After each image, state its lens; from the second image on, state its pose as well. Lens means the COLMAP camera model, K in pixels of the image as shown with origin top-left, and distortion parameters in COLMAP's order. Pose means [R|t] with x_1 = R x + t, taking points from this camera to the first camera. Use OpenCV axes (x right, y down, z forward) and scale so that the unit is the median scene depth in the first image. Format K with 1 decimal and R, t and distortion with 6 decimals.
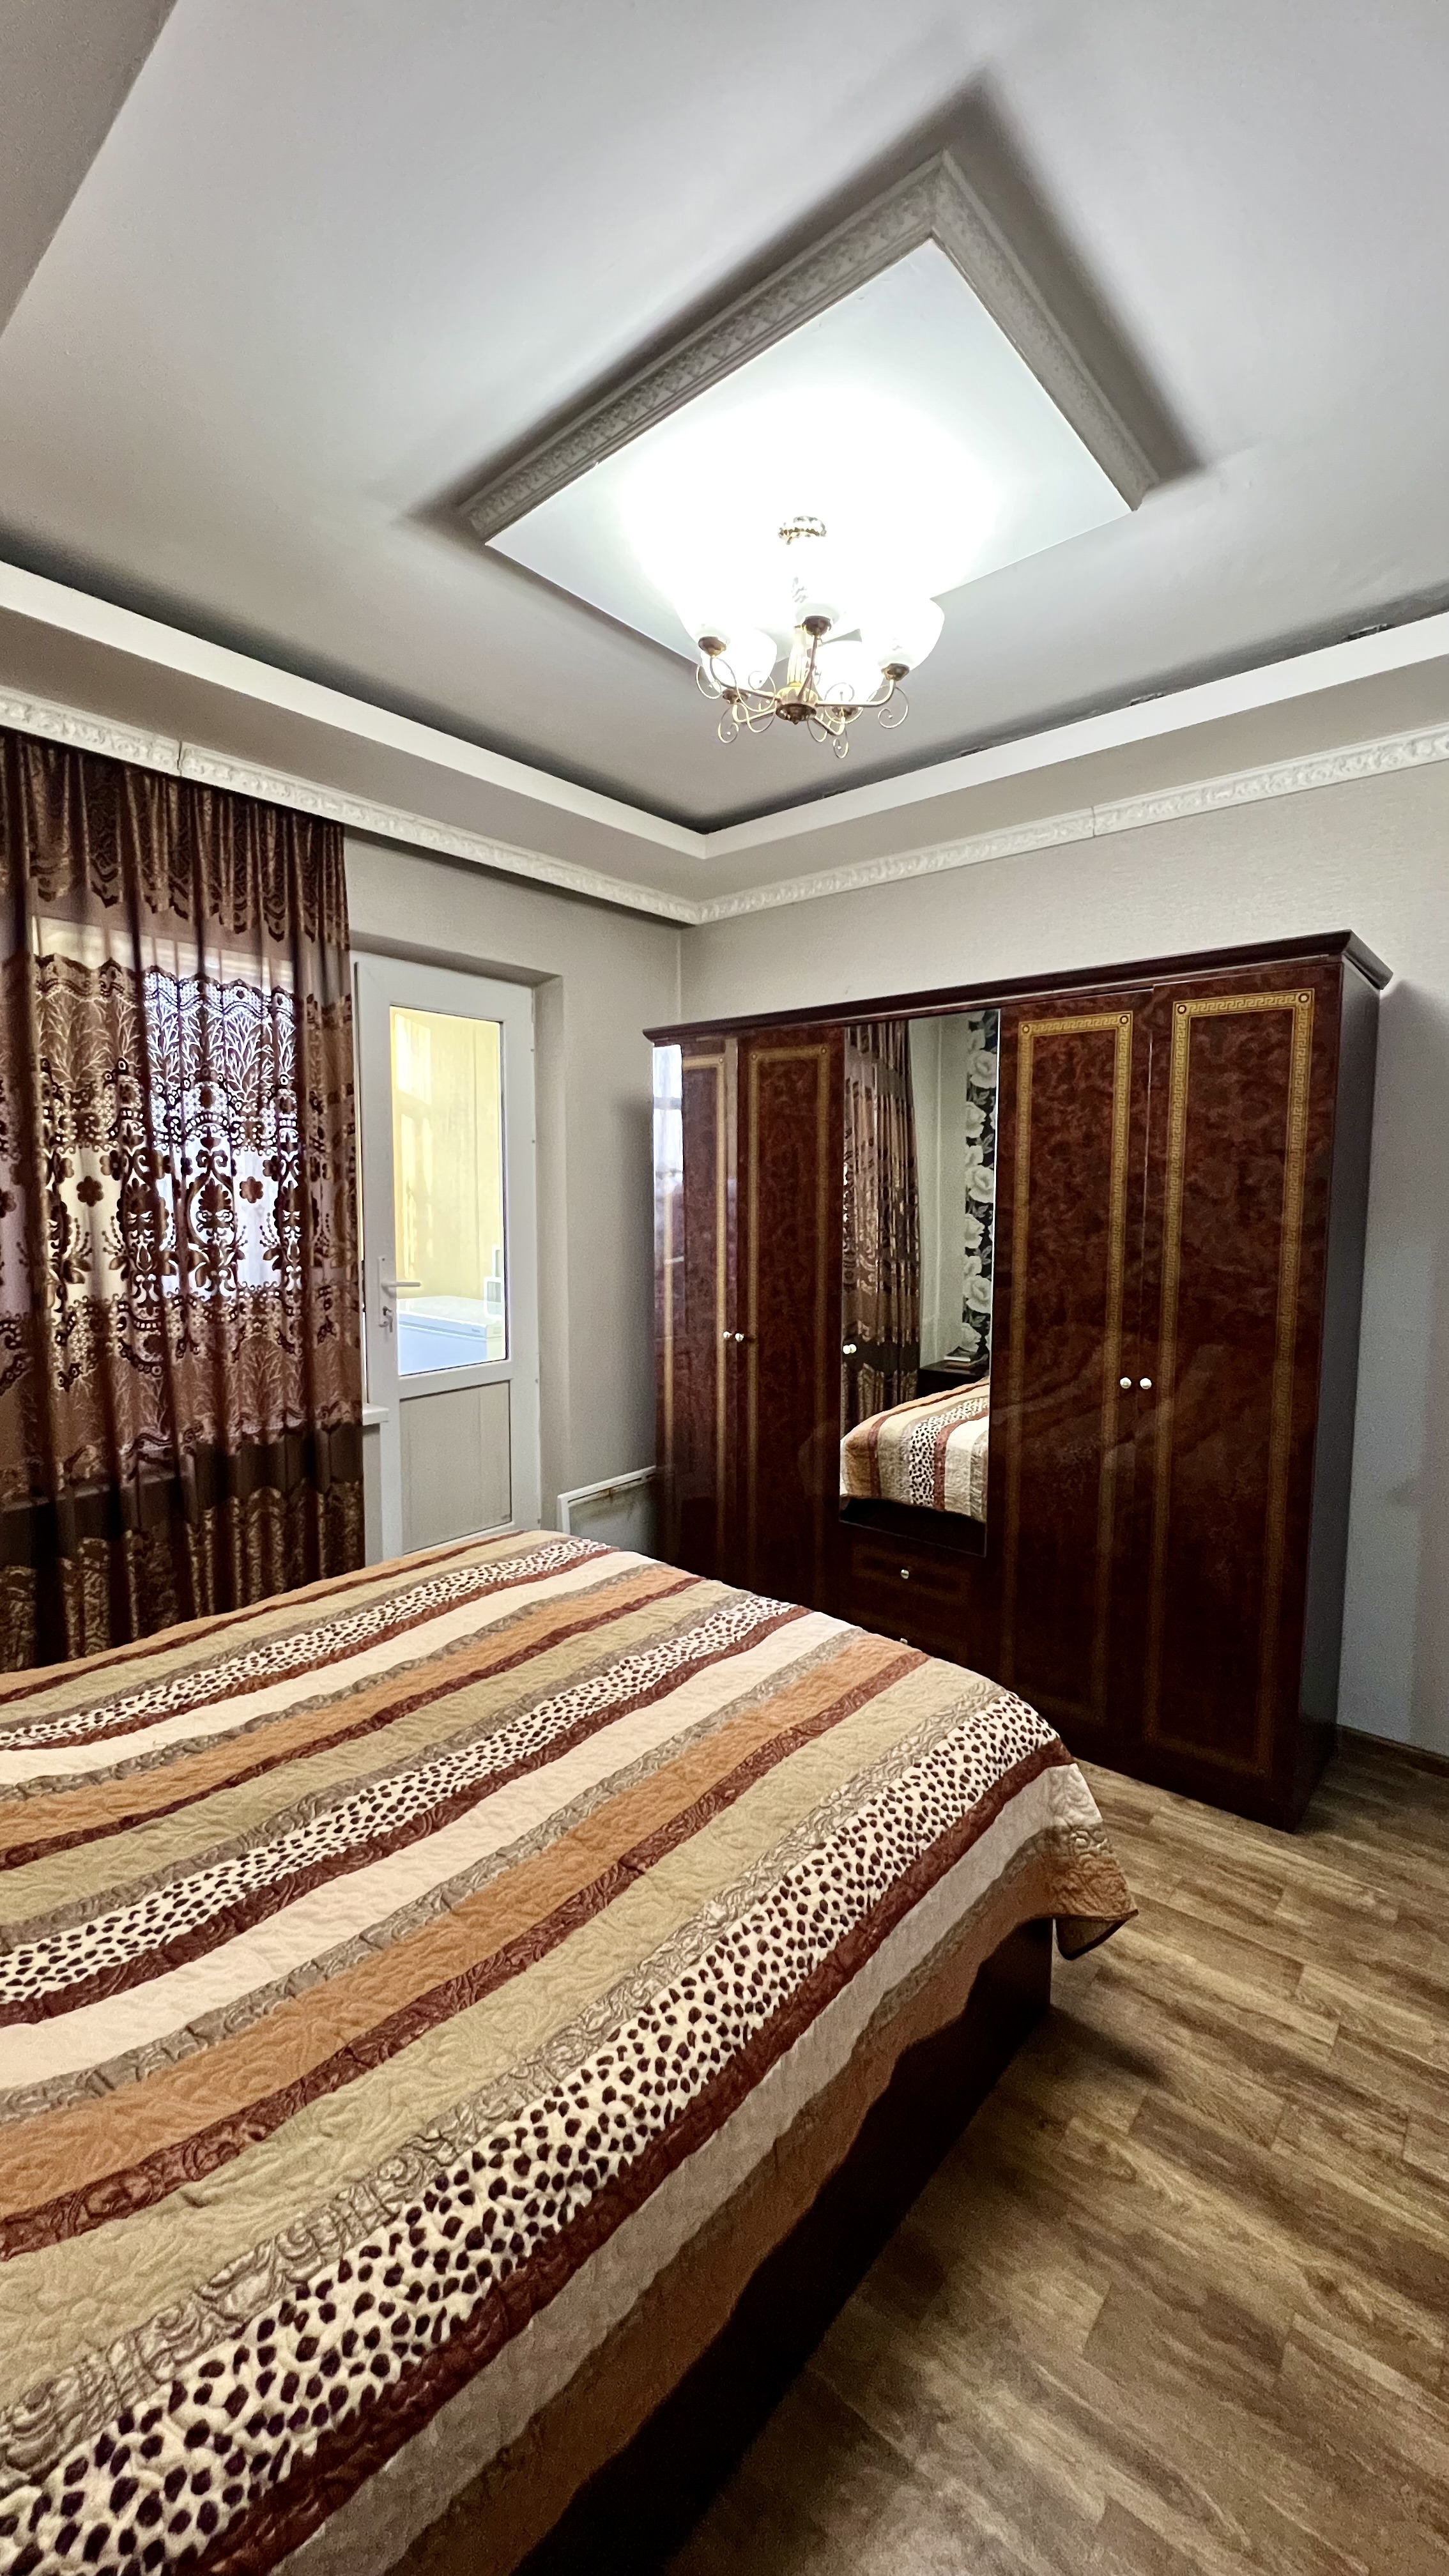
lens RADIAL K [[1020.9, 0, 729.9], [0, 1020.9, 1289.0], [0, 0, 1]] dist [-0.002213, 0.000125]
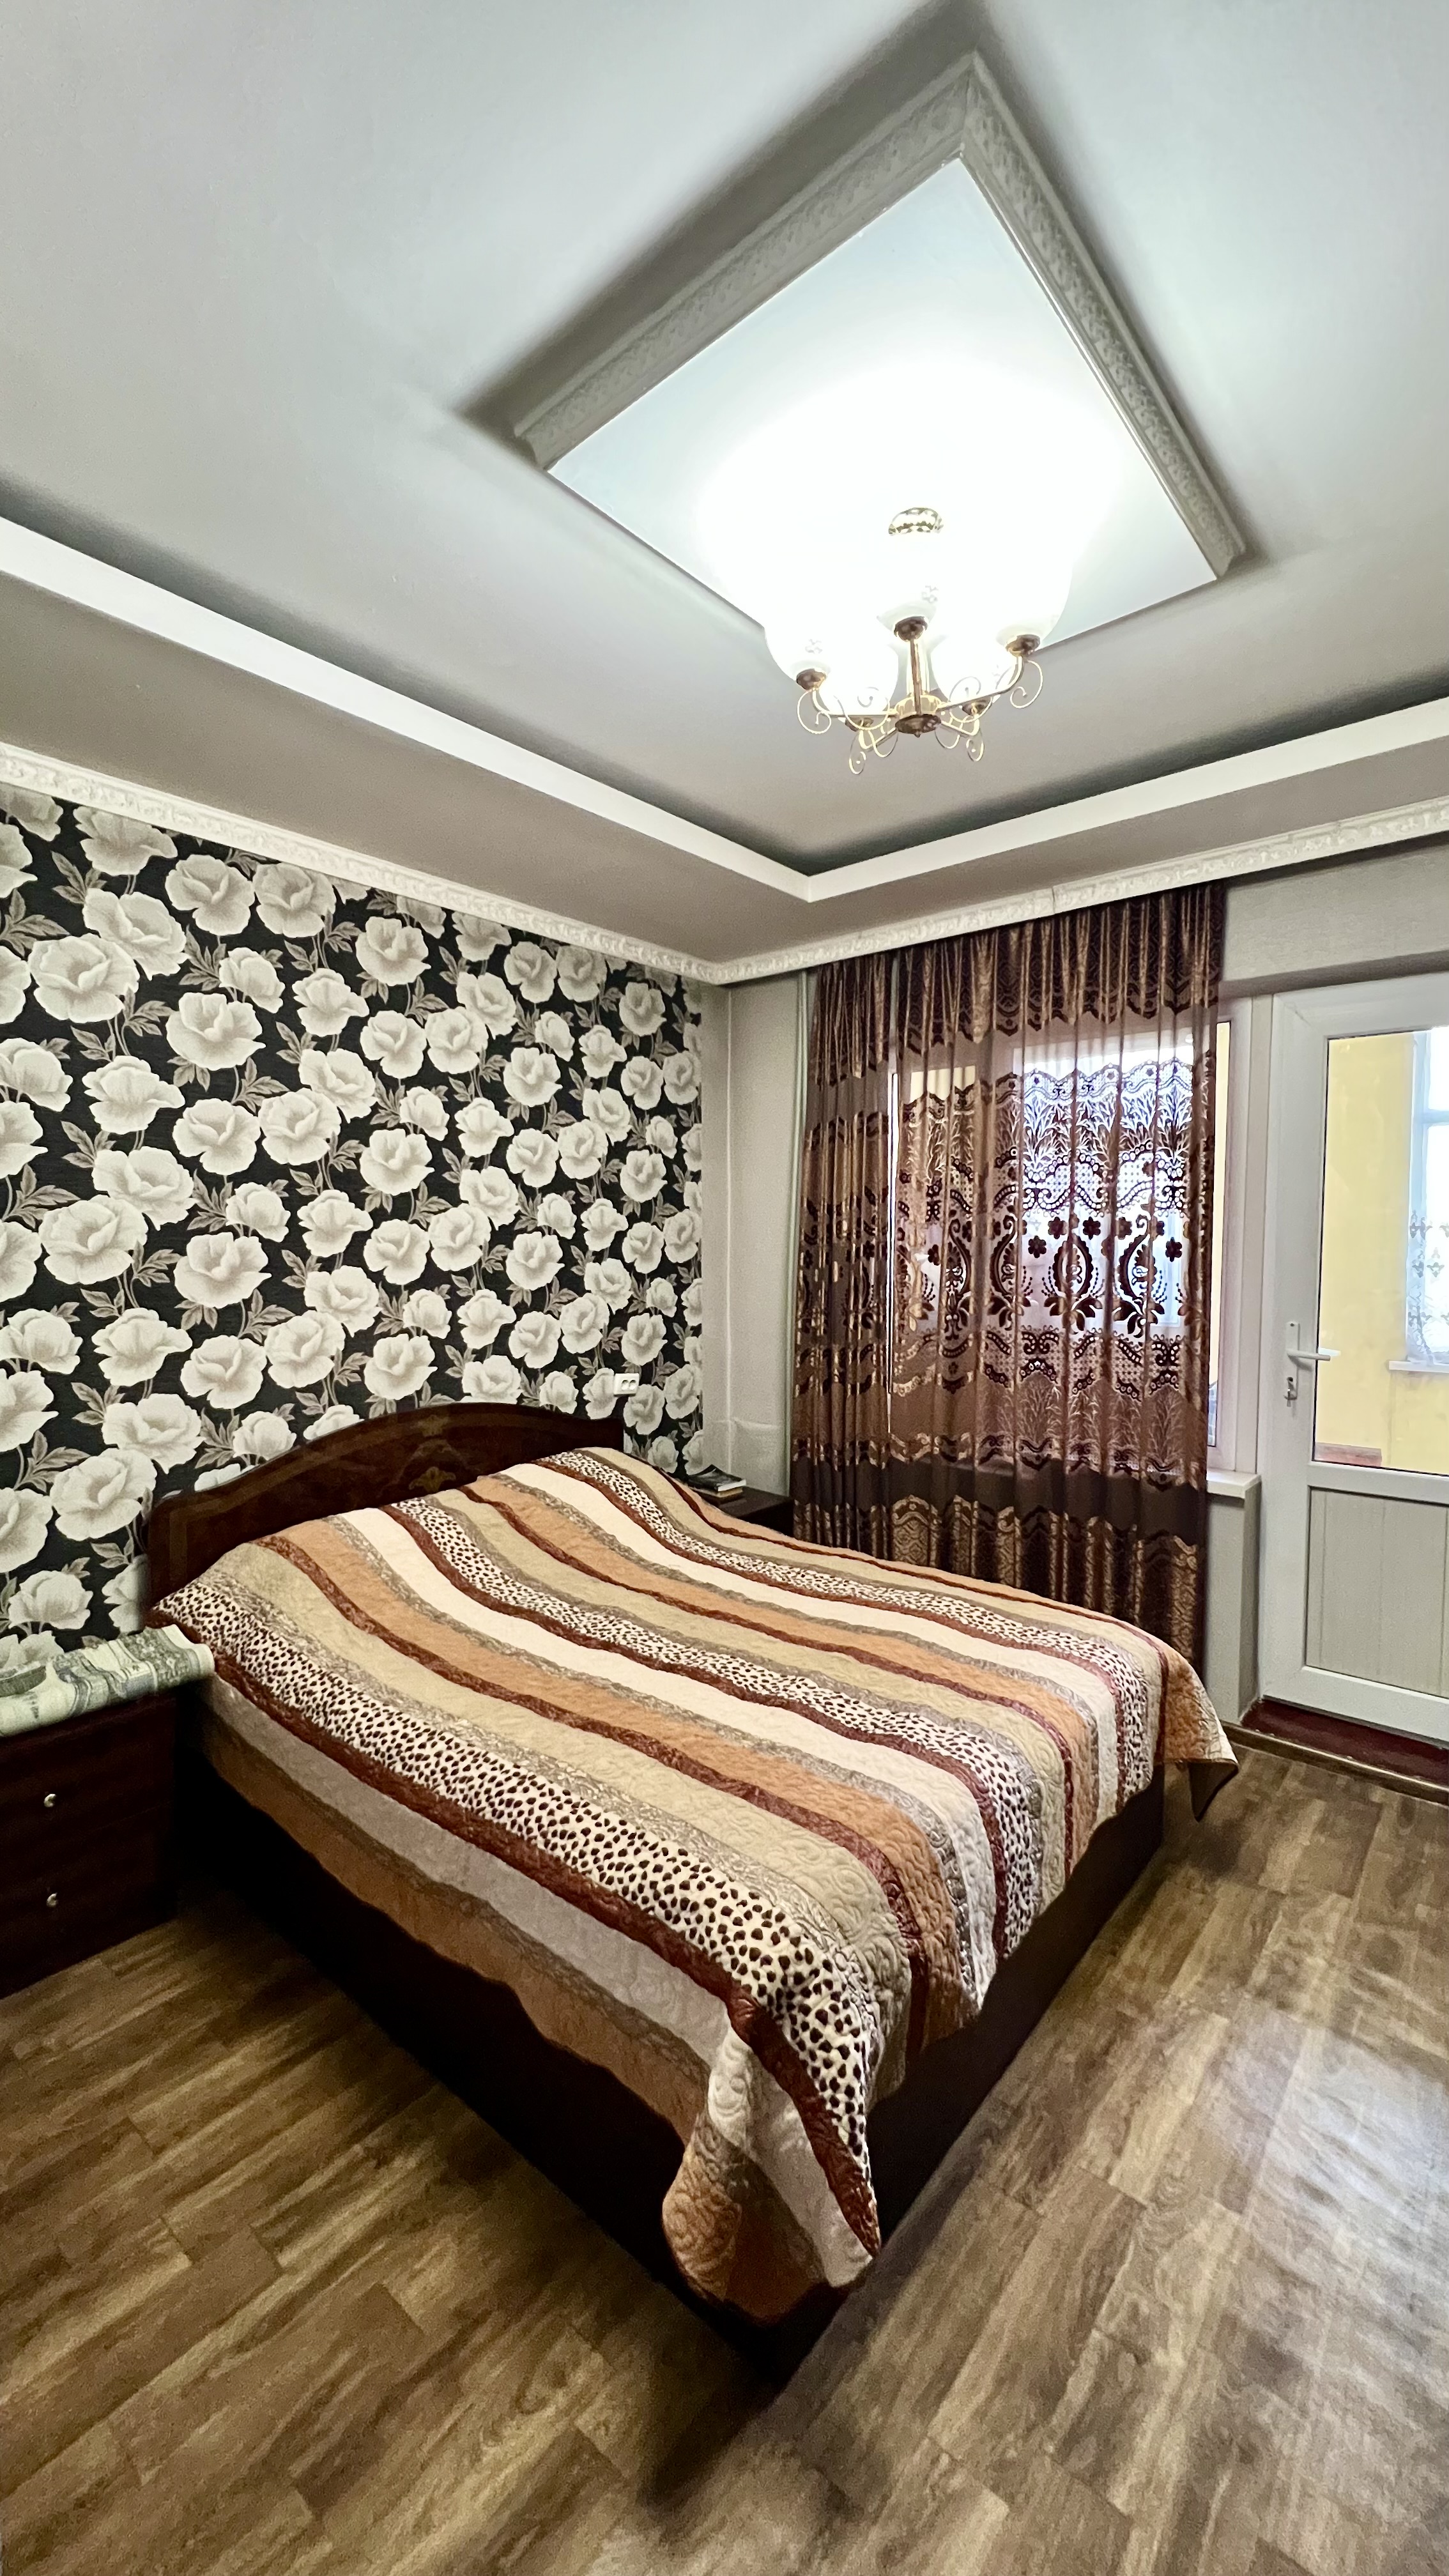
lens RADIAL K [[1020.9, 0, 726.8], [0, 1020.9, 1287.9], [0, 0, 1]] dist [-0.002213, 0.000125]
pose [[0.014464, 0.051750, -0.998555, 1.007016], [-0.100255, 0.993702, 0.050046, -0.104783], [0.994857, 0.099386, 0.019561, 0.886965]]
